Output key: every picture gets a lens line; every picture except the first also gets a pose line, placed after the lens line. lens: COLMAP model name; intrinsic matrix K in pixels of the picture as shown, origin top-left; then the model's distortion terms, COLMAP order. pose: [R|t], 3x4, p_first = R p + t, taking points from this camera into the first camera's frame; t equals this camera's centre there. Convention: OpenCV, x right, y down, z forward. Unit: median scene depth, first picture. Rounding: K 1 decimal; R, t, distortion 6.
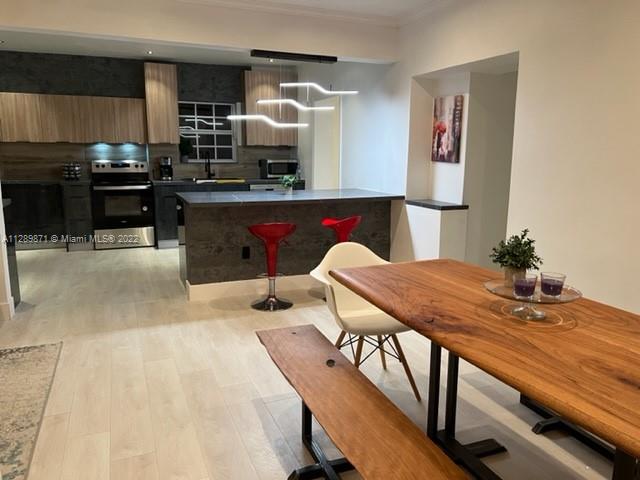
lens RADIAL K [[480.7, 0, 319.2], [0, 480.7, 236.1], [0, 0, 1]] dist [0.047433, -0.060165]
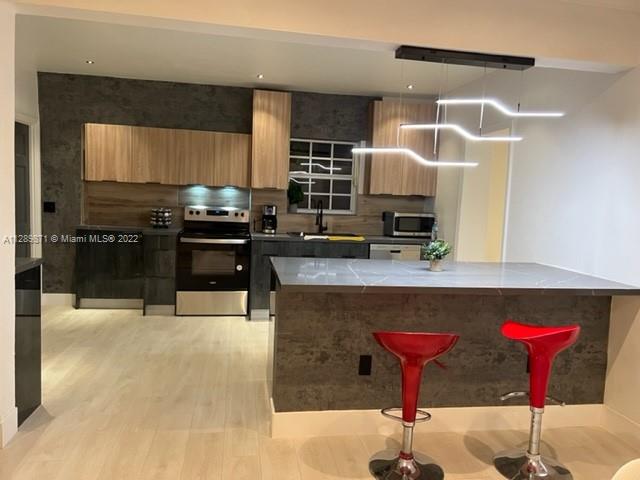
lens RADIAL K [[480.7, 0, 322.9], [0, 480.7, 241.8], [0, 0, 1]] dist [0.047433, -0.060165]
pose [[0.973835, 0.056055, -0.220234, -0.054276], [-0.074862, 0.994139, -0.077995, -0.049633], [0.214571, 0.092441, 0.972324, 0.259807]]
